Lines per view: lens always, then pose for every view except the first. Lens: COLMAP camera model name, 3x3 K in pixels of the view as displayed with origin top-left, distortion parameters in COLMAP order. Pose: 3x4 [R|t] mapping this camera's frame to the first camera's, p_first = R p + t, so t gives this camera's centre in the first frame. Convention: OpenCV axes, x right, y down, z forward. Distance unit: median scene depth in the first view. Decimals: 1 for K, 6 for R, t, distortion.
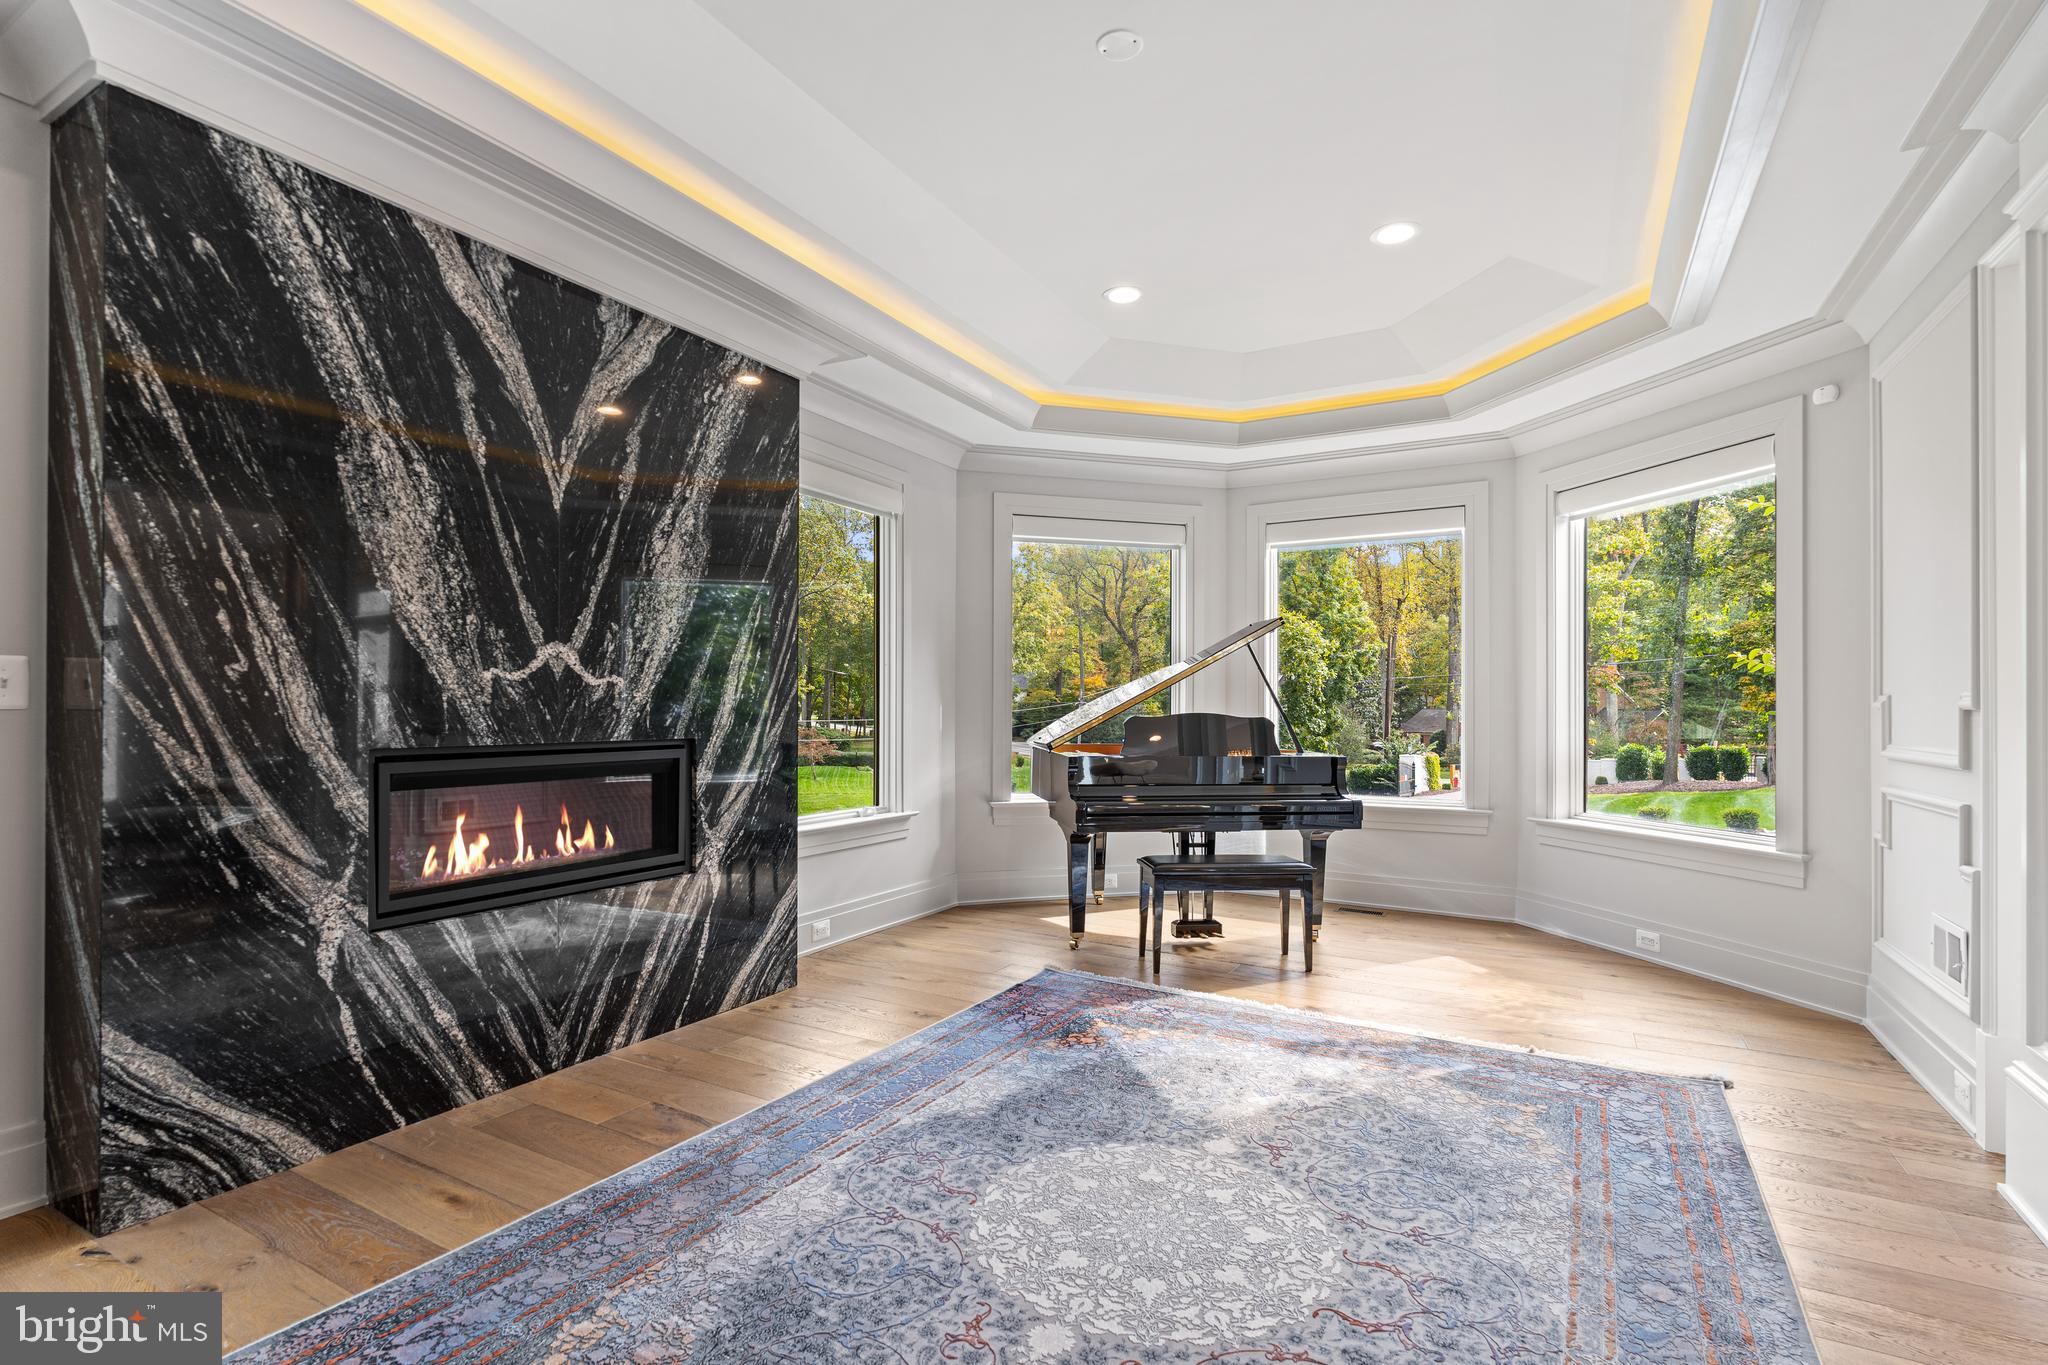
lens RADIAL K [[960.7, 0, 1018.6], [0, 960.7, 710.0], [0, 0, 1]] dist [0.000595, 0.000018]
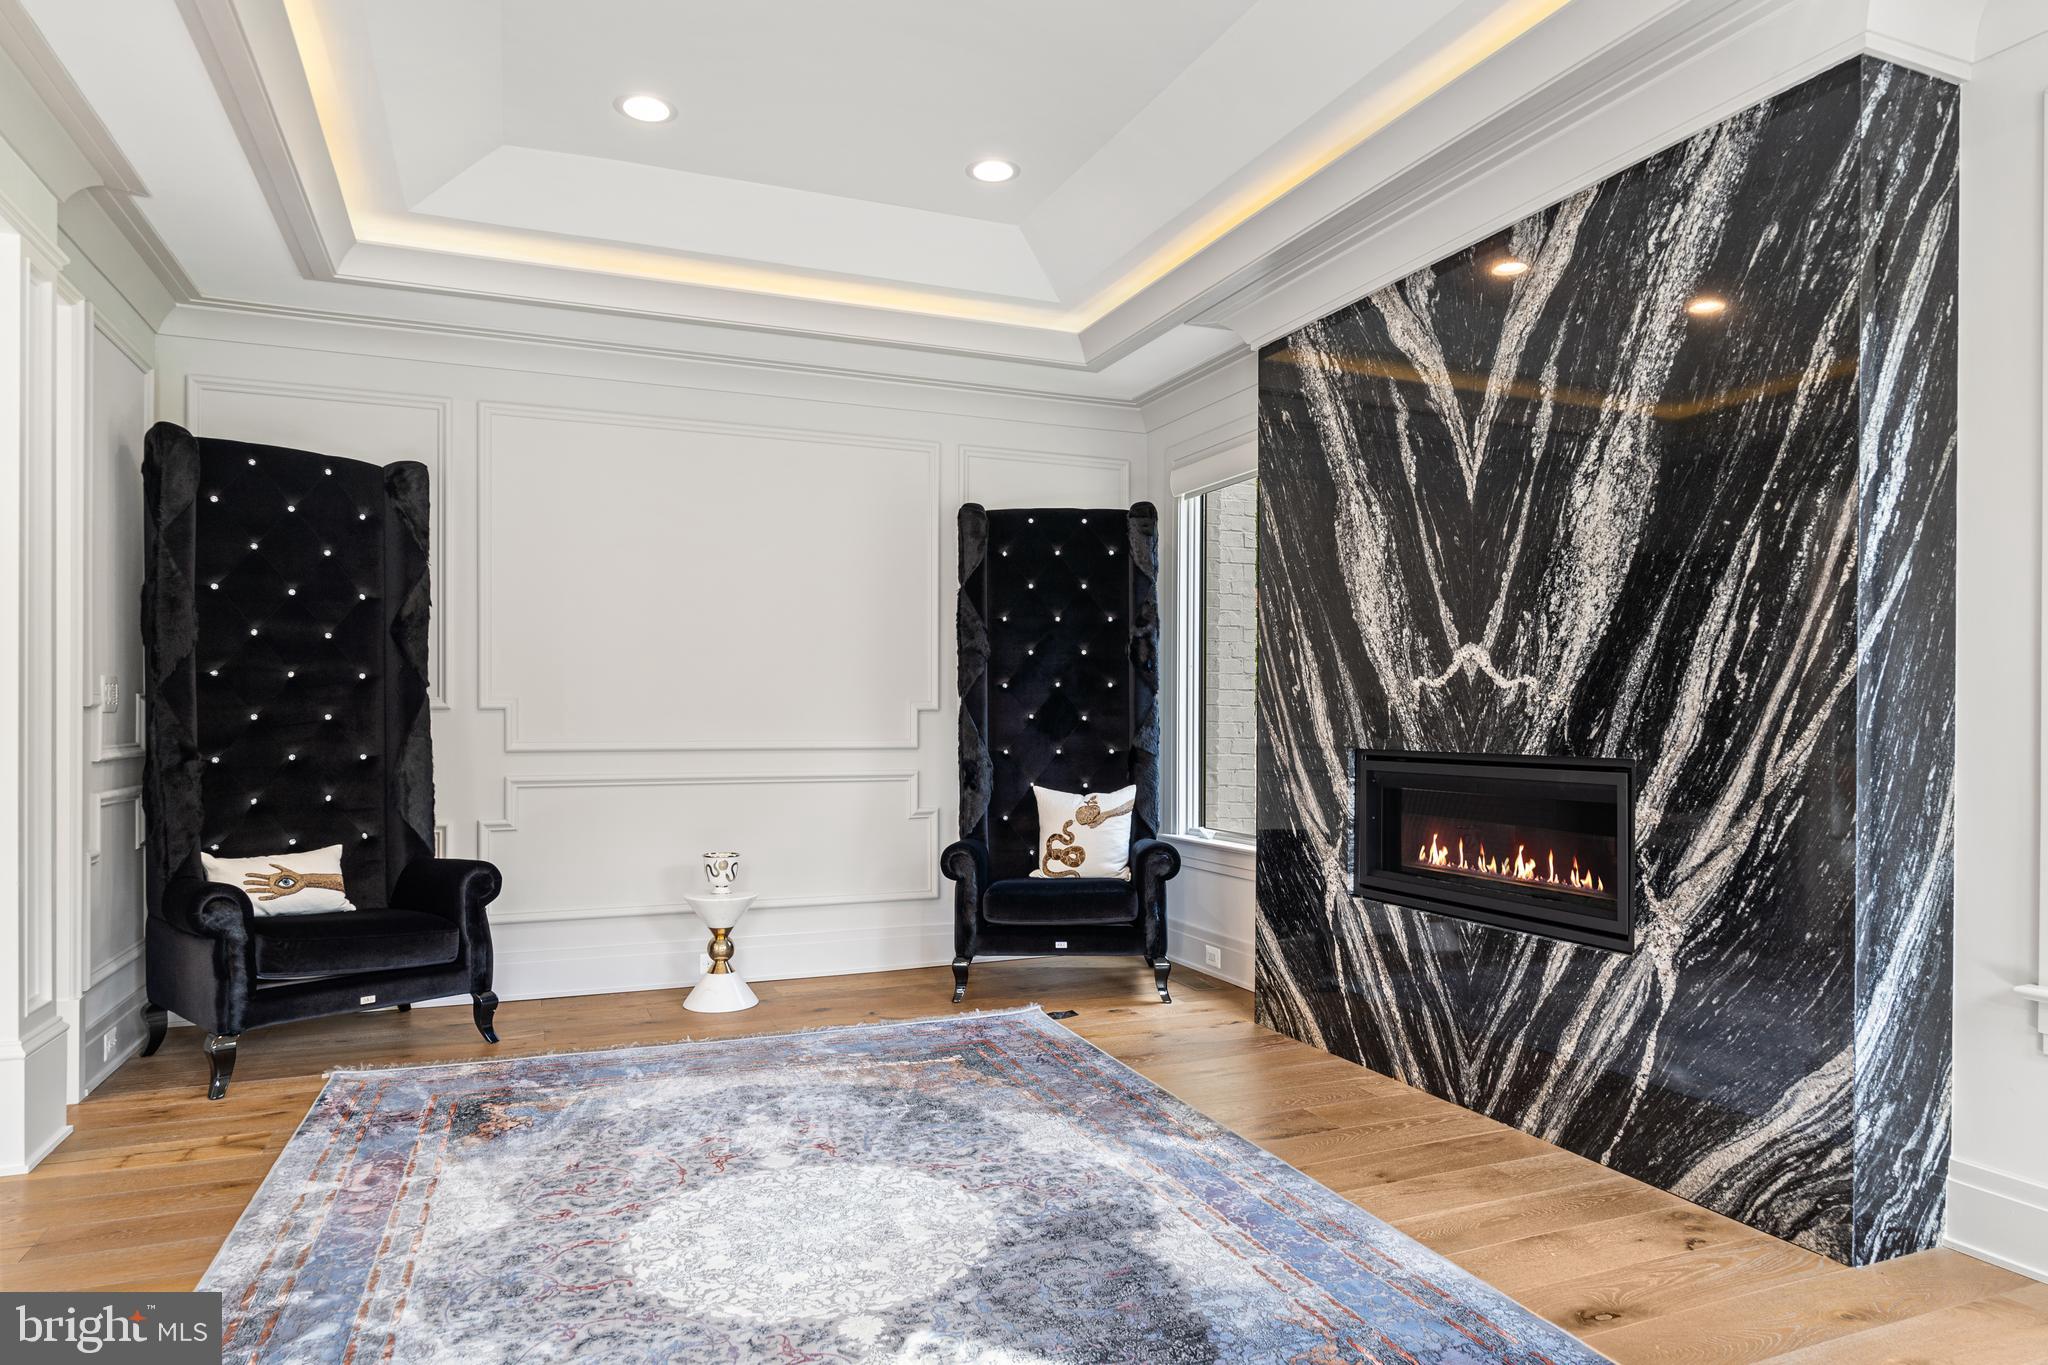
lens RADIAL K [[1255.7, 0, 1021.8], [0, 1255.7, 721.1], [0, 0, 1]] dist [0.018094, -0.000653]
pose [[-0.616065, -0.000784, -0.787695, 0.732541], [-0.004501, 0.999987, 0.002525, 0.002778], [0.787683, 0.005101, -0.616060, 1.399227]]
